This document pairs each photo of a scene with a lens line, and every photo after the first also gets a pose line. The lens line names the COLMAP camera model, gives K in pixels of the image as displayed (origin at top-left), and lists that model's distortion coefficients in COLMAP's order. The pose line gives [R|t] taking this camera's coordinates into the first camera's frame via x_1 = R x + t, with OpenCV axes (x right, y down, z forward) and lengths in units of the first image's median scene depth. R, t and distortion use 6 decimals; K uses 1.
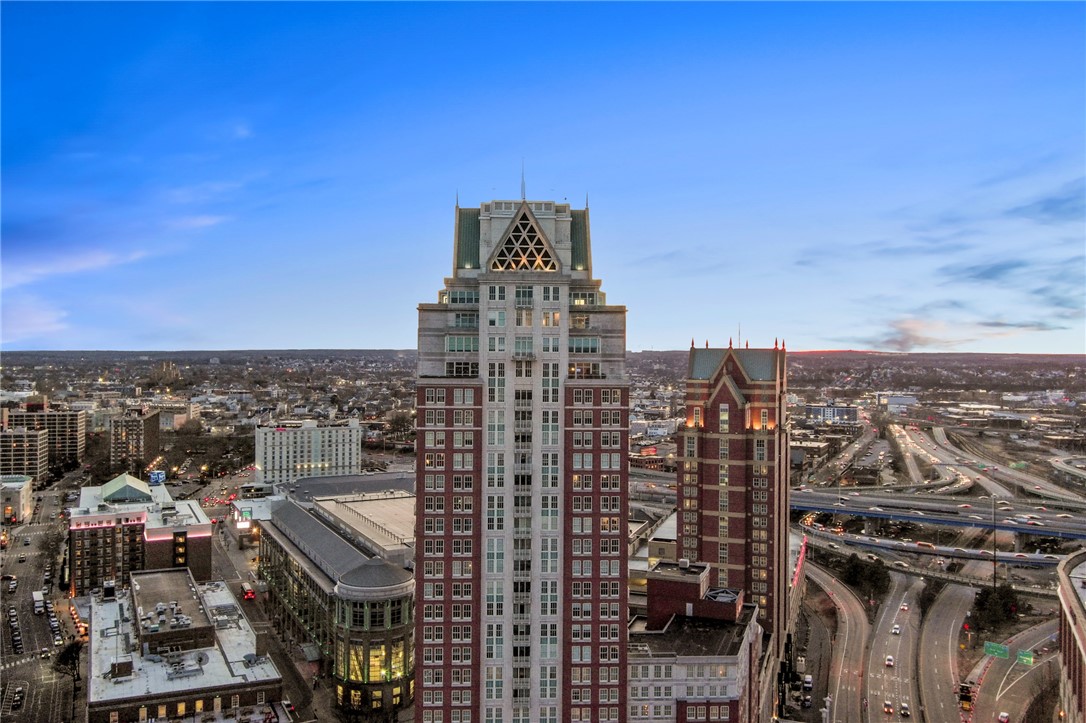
lens RADIAL K [[860.6, 0, 542.5], [0, 860.6, 356.0], [0, 0, 1]] dist [0.027120, -0.024459]
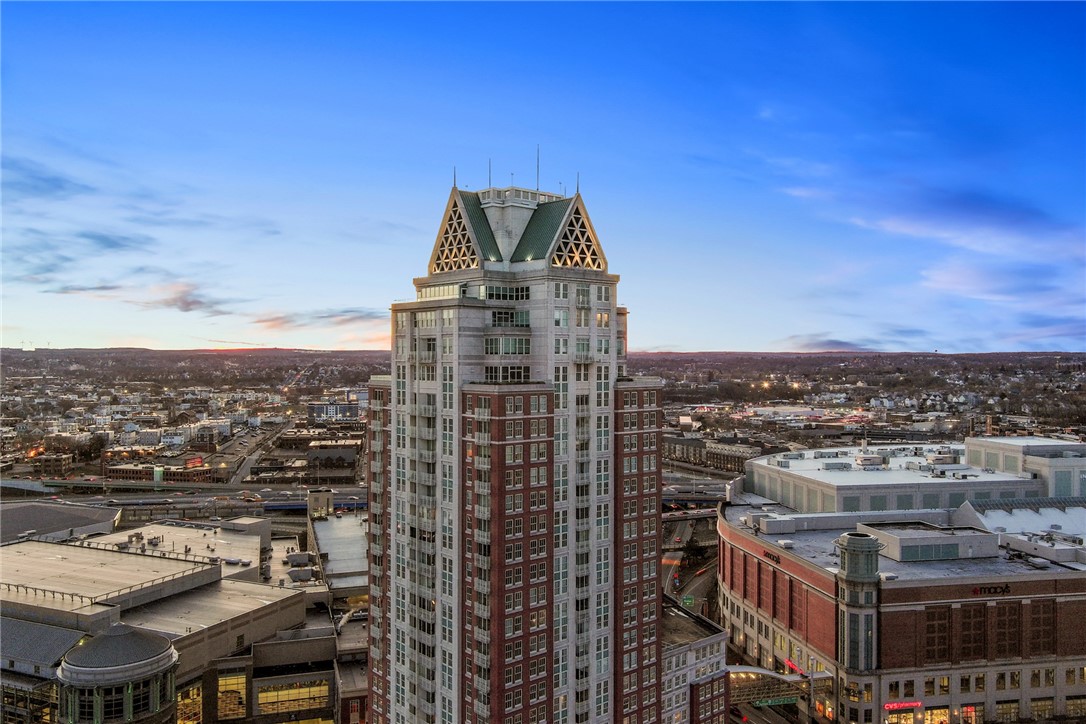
lens RADIAL K [[860.6, 0, 568.7], [0, 860.6, 353.4], [0, 0, 1]] dist [0.027120, -0.024459]
pose [[0.782616, -0.004303, 0.622490, -0.618728], [0.004588, 0.999989, 0.001143, -0.006971], [-0.622488, 0.001961, 0.782627, 0.271195]]
